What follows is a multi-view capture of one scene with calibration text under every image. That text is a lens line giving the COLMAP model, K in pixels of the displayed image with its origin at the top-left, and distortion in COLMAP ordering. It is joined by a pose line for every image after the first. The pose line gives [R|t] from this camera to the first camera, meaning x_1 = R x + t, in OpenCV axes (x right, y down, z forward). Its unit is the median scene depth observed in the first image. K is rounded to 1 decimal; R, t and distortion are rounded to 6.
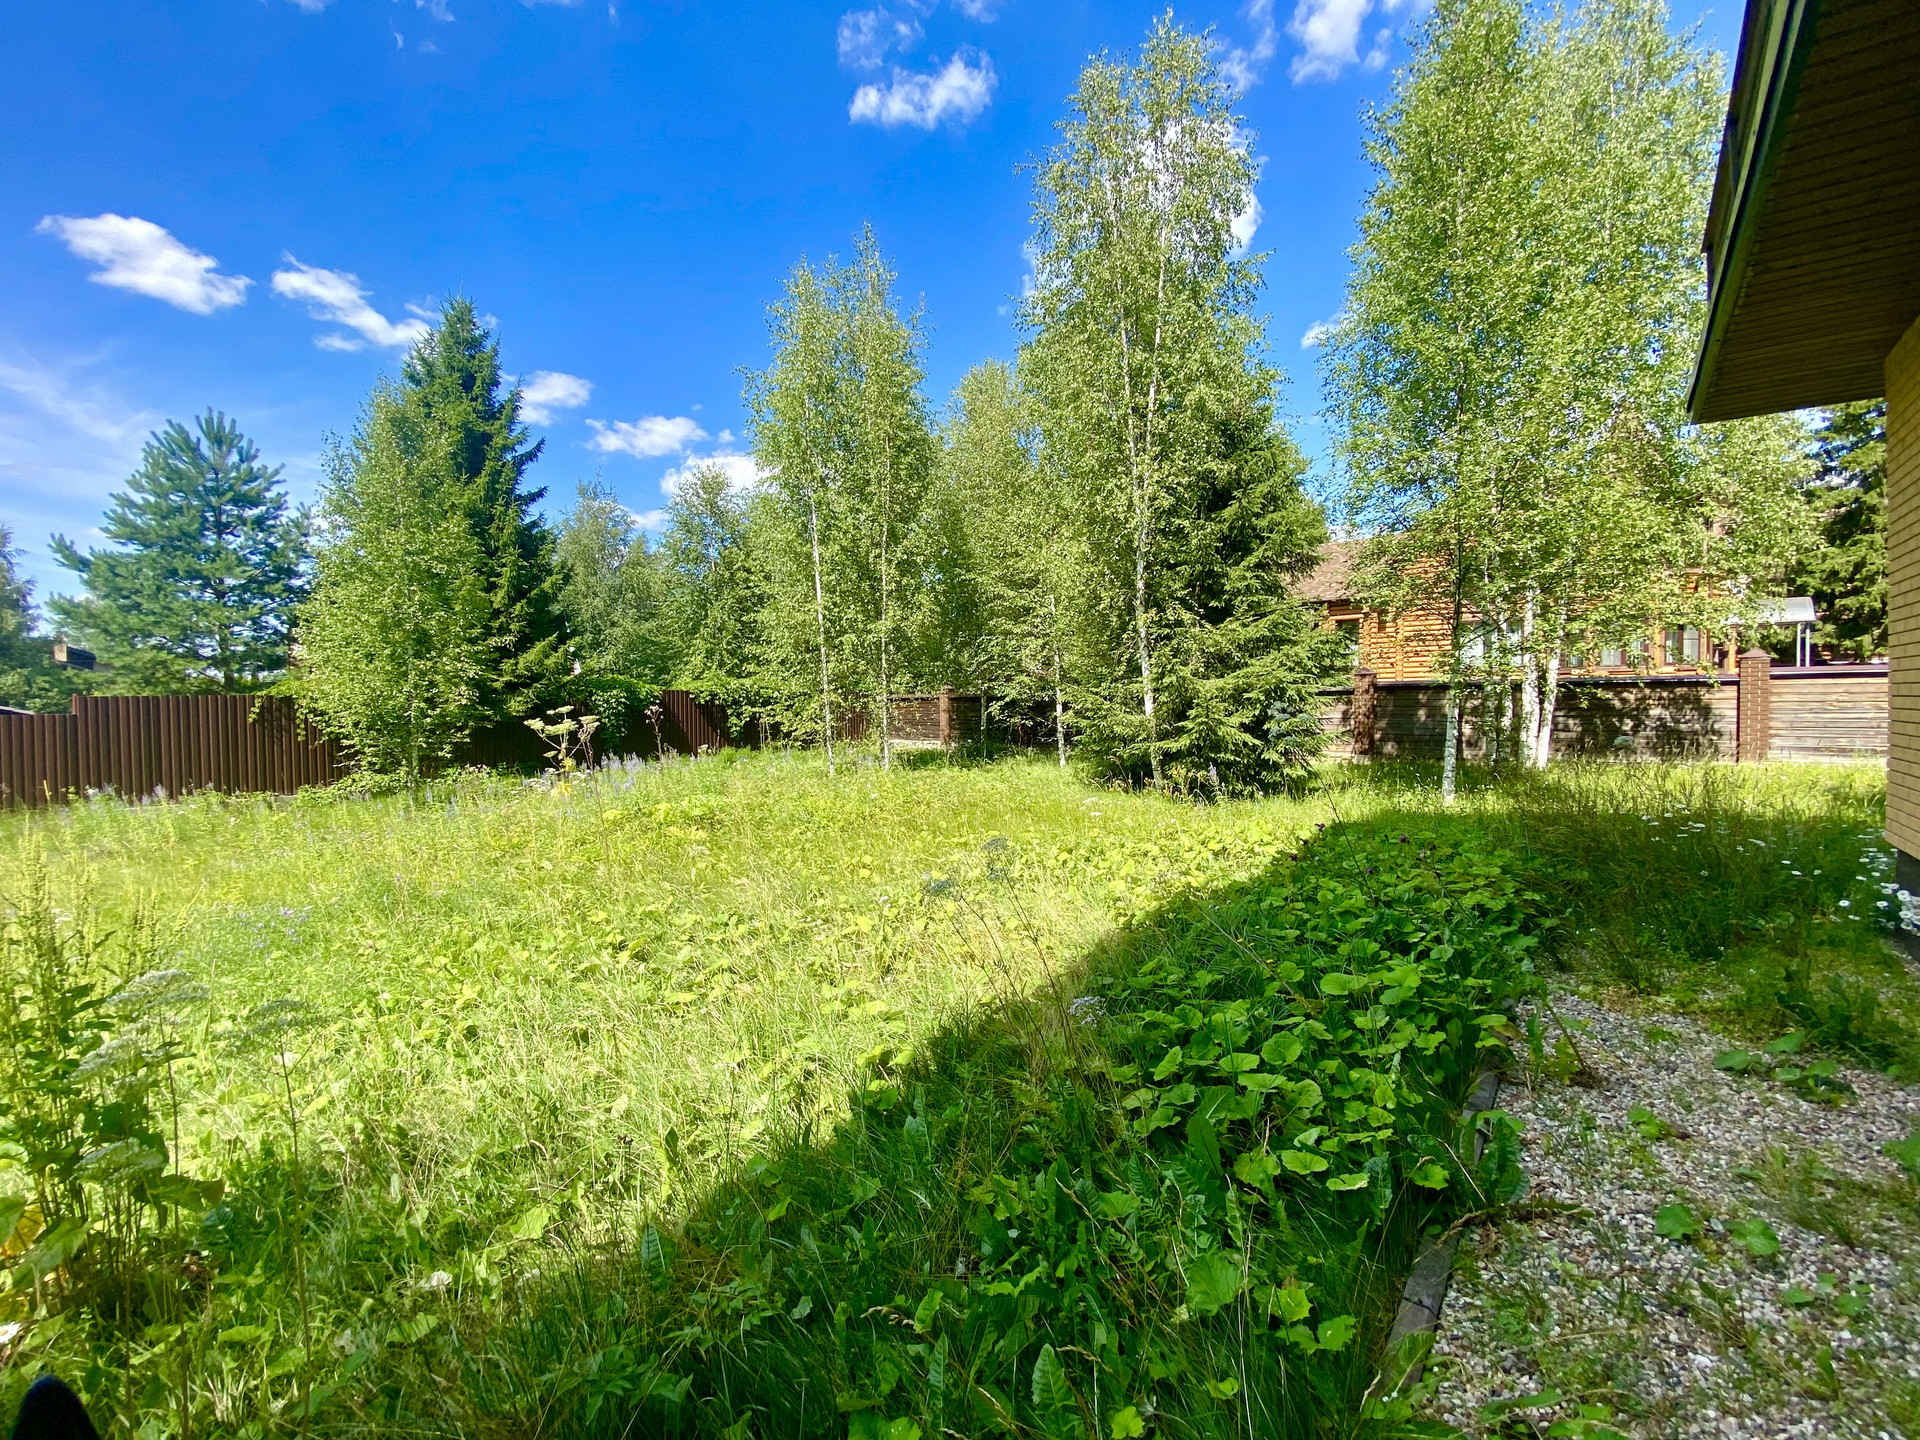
lens RADIAL K [[786.2, 0, 963.8], [0, 786.2, 717.1], [0, 0, 1]] dist [0.076790, -0.050840]
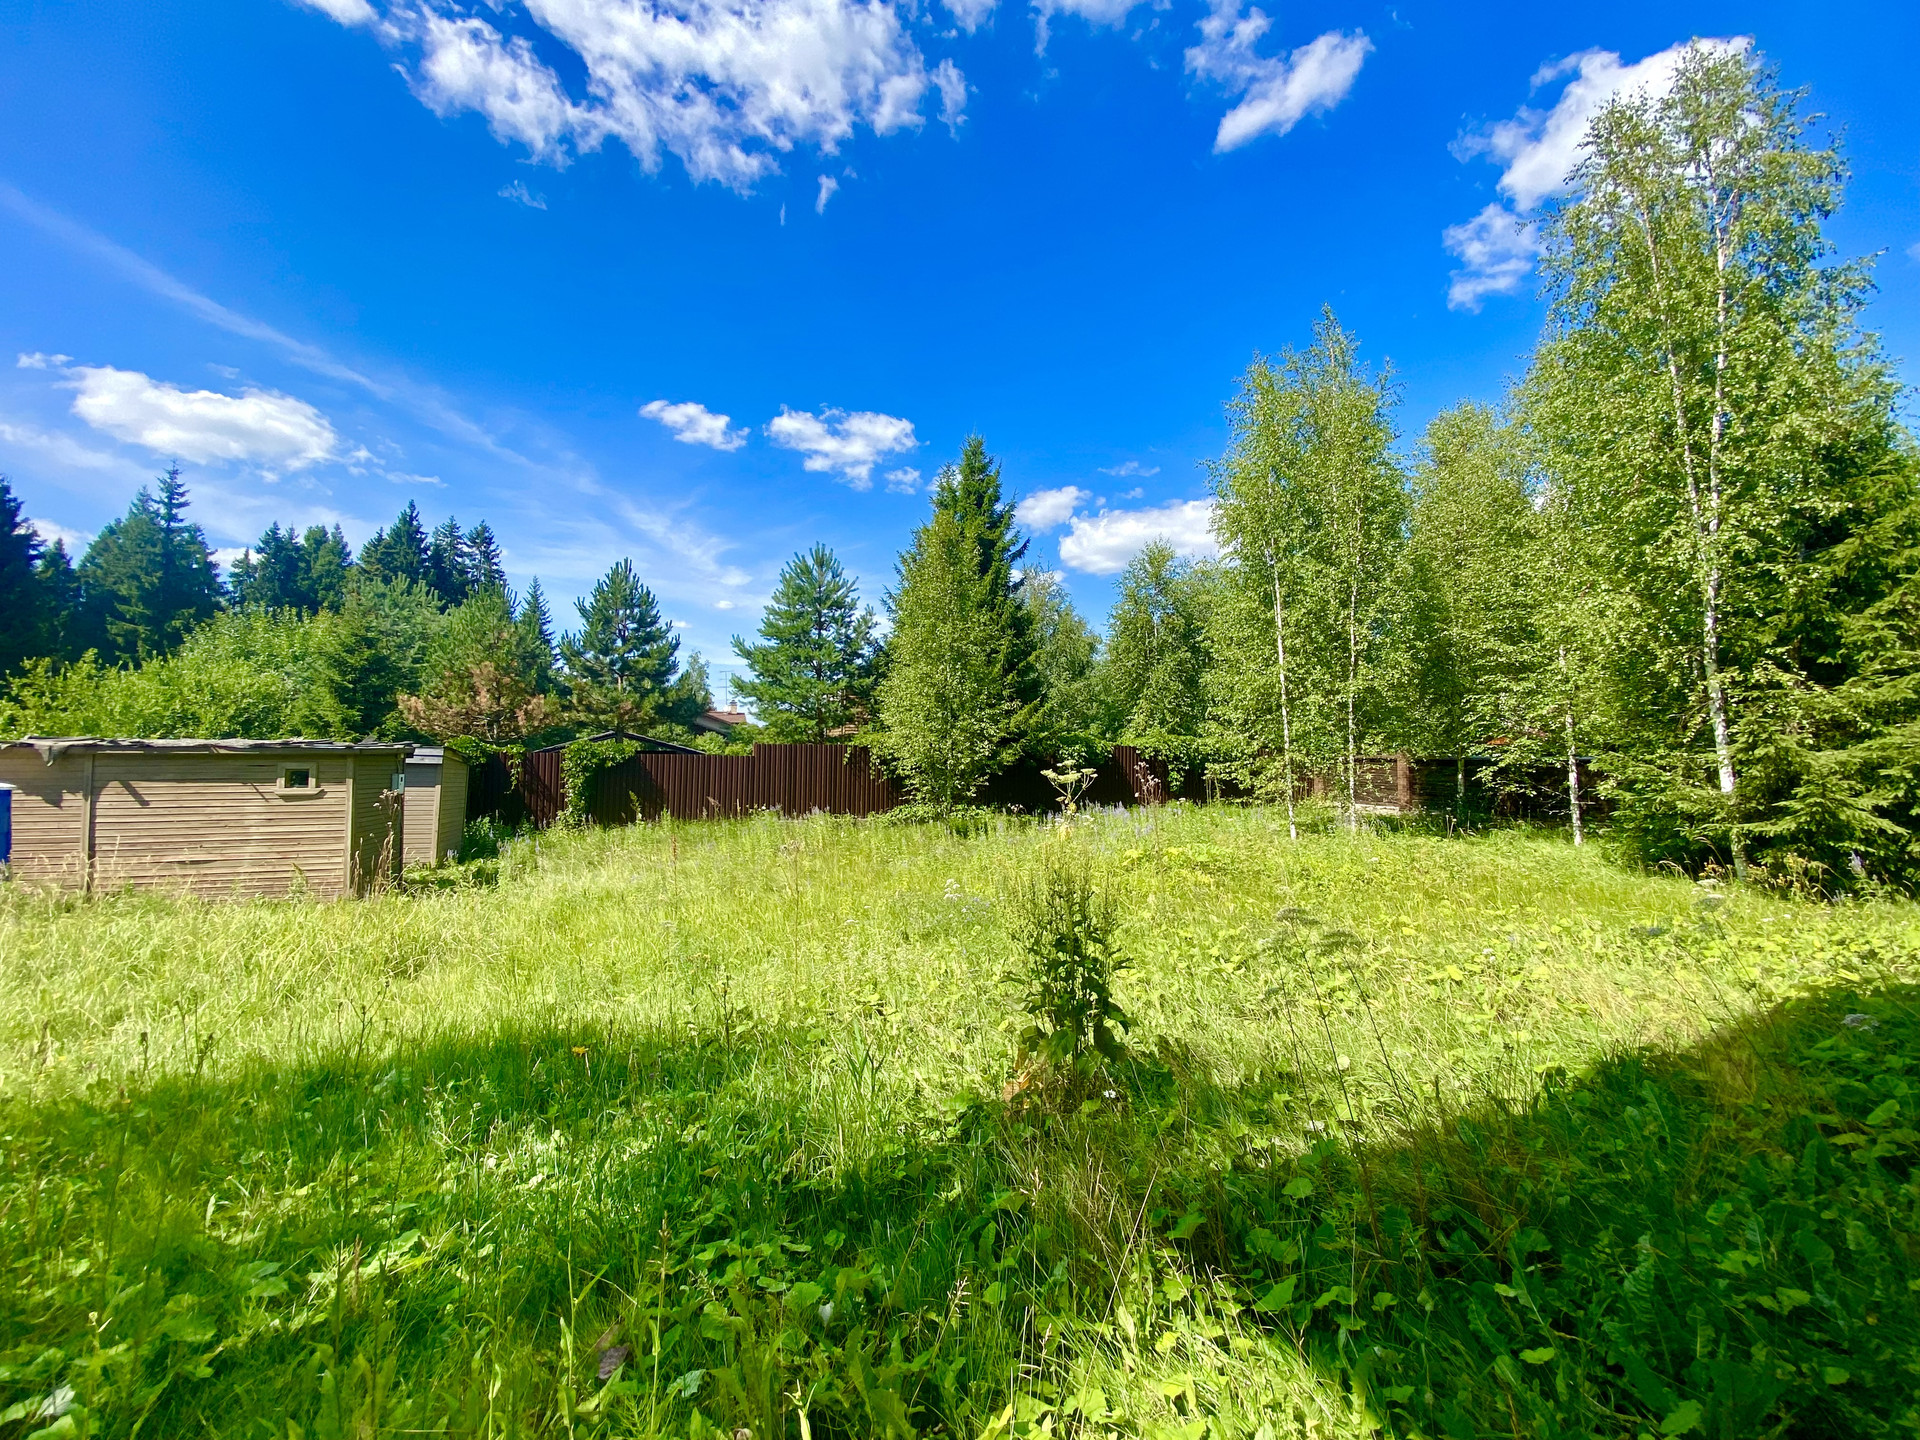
lens RADIAL K [[785.1, 0, 951.7], [0, 785.1, 715.9], [0, 0, 1]] dist [0.008873, -0.013307]
pose [[0.876467, 0.002626, -0.481455, -0.069166], [-0.036008, 0.997542, -0.060111, -0.001859], [0.480113, 0.070021, 0.874407, -0.108080]]
